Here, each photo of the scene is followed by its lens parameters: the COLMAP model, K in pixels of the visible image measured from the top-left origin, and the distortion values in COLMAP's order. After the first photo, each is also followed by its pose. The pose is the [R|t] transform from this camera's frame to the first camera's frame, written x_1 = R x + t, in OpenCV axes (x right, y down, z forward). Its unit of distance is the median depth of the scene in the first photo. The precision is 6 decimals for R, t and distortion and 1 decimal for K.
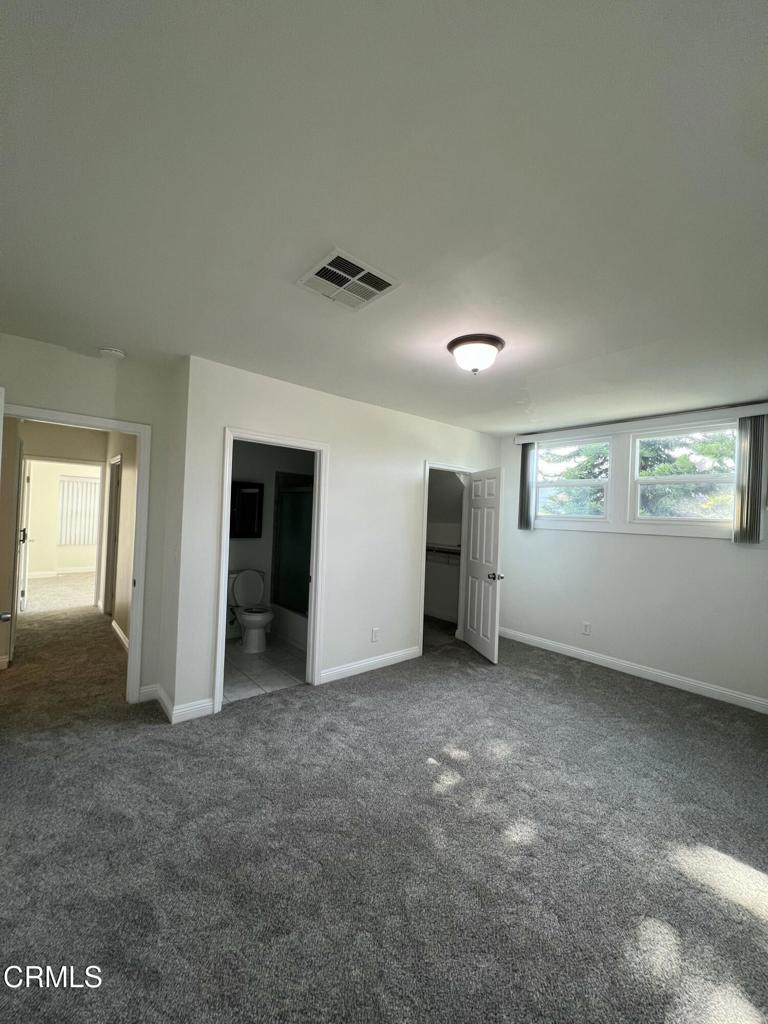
lens RADIAL K [[408.9, 0, 382.9], [0, 408.9, 511.3], [0, 0, 1]] dist [-0.001042, 0.000536]
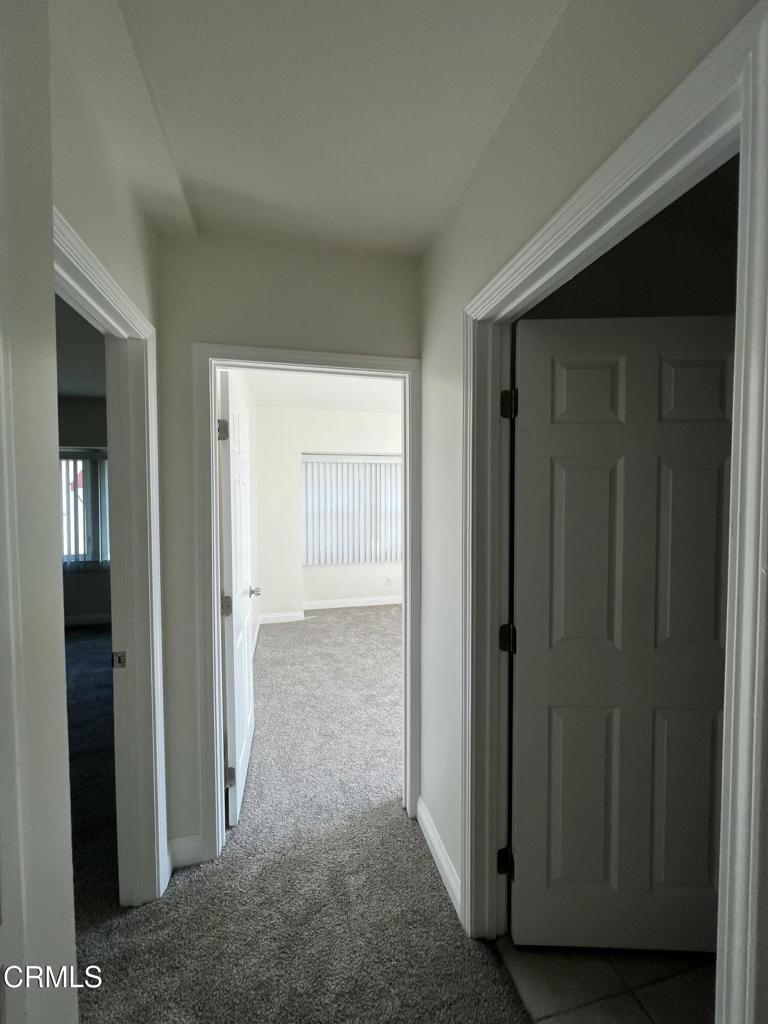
lens RADIAL K [[408.9, 0, 382.9], [0, 408.9, 511.3], [0, 0, 1]] dist [-0.001042, 0.000536]
pose [[0.889904, -0.027476, -0.455320, -0.859863], [0.043525, 0.998744, 0.024800, -0.023173], [0.454067, -0.041887, 0.889983, 1.078196]]
